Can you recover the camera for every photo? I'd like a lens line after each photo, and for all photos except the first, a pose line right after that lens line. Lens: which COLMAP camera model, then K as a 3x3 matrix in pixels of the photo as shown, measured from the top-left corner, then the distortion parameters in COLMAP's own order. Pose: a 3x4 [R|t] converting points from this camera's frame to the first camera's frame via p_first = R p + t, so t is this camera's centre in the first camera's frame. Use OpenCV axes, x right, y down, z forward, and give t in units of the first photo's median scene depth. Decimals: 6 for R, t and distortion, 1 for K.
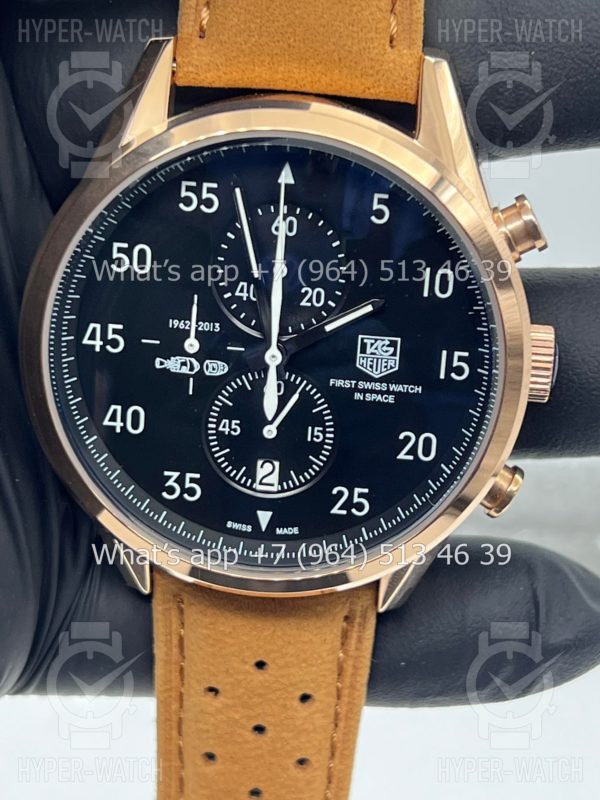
lens RADIAL K [[1793.0, 0, 300.0], [0, 1793.0, 400.0], [0, 0, 1]] dist [0.061754, 0.163442]
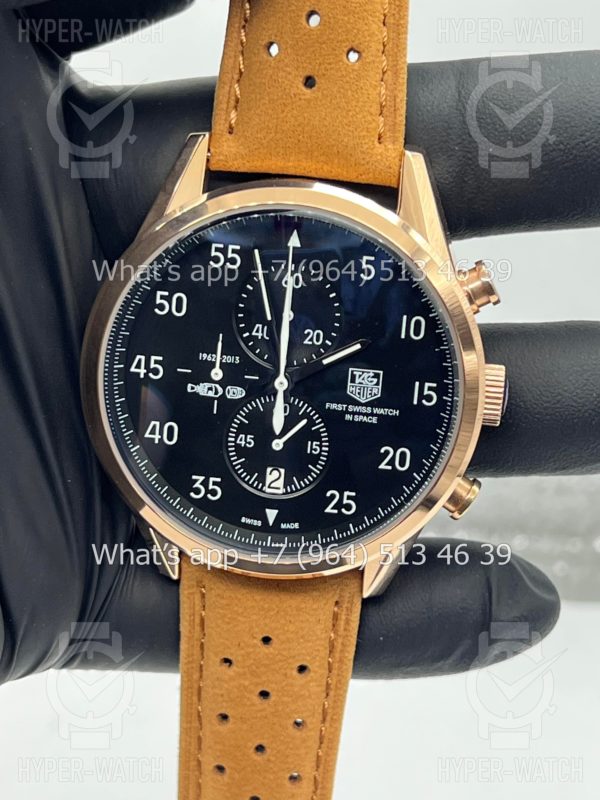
lens RADIAL K [[1793.0, 0, 300.0], [0, 1793.0, 400.0], [0, 0, 1]] dist [0.061754, 0.163442]
pose [[0.999680, 0.020019, -0.015490, 0.017837], [-0.021117, 0.997012, -0.074301, 0.079626], [0.013956, 0.074604, 0.997116, -0.252283]]
